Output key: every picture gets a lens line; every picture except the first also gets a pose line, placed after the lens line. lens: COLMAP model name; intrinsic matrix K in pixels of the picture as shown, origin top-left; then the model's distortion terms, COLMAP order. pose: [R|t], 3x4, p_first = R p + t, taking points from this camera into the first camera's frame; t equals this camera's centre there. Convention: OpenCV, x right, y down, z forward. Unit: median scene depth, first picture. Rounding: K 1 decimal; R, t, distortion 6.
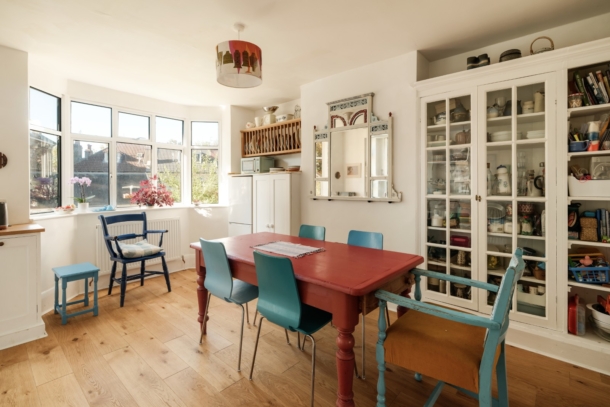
lens RADIAL K [[285.6, 0, 295.4], [0, 285.6, 187.9], [0, 0, 1]] dist [-0.000425, 0.000209]
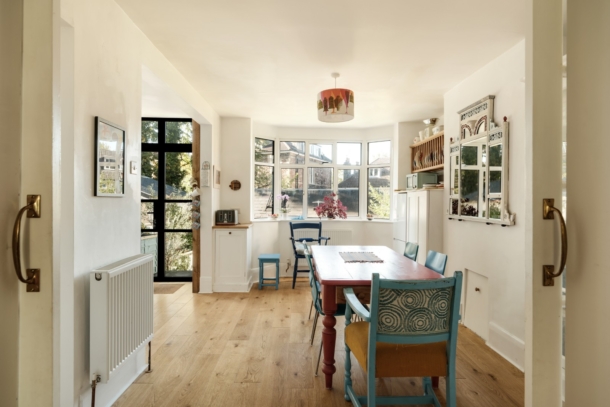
lens RADIAL K [[333.0, 0, 305.0], [0, 333.0, 203.5], [0, 0, 1]] dist [0.000599, -0.000098]
pose [[0.691645, 0.018409, -0.722003, 0.583598], [-0.019192, 0.999791, 0.007107, -0.007936], [0.721982, 0.008941, 0.691854, -0.074453]]
